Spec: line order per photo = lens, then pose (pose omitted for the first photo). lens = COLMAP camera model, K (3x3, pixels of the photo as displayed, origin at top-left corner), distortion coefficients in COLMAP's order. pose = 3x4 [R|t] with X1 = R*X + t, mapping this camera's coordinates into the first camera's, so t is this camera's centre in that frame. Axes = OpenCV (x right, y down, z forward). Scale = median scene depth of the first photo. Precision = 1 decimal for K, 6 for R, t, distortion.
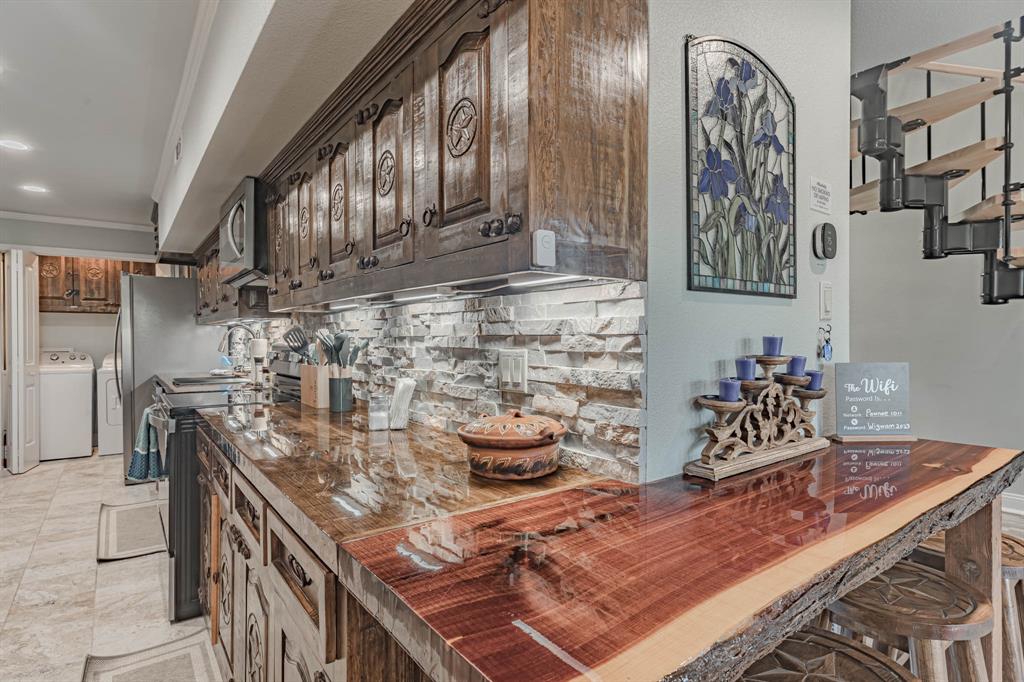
lens RADIAL K [[530.6, 0, 515.9], [0, 530.6, 344.6], [0, 0, 1]] dist [-0.000175, -0.000915]
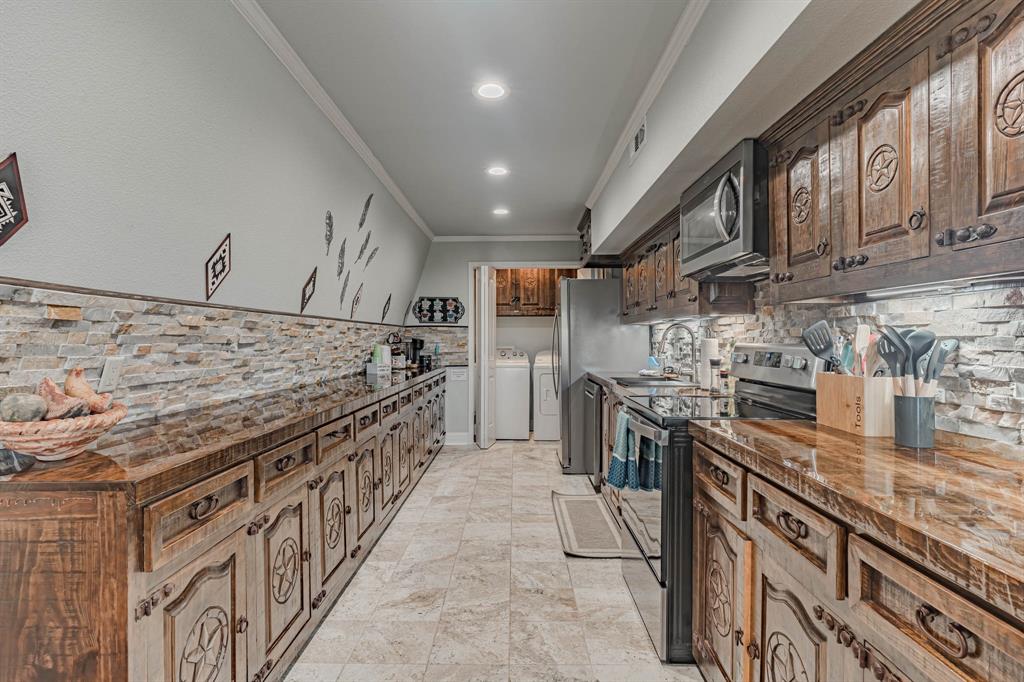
lens RADIAL K [[530.6, 0, 508.2], [0, 530.6, 338.2], [0, 0, 1]] dist [-0.000175, -0.000915]
pose [[0.788932, -0.000462, -0.614480, -0.164023], [-0.006080, 0.999945, -0.008558, -0.001135], [0.614451, 0.010488, 0.788886, 0.076581]]
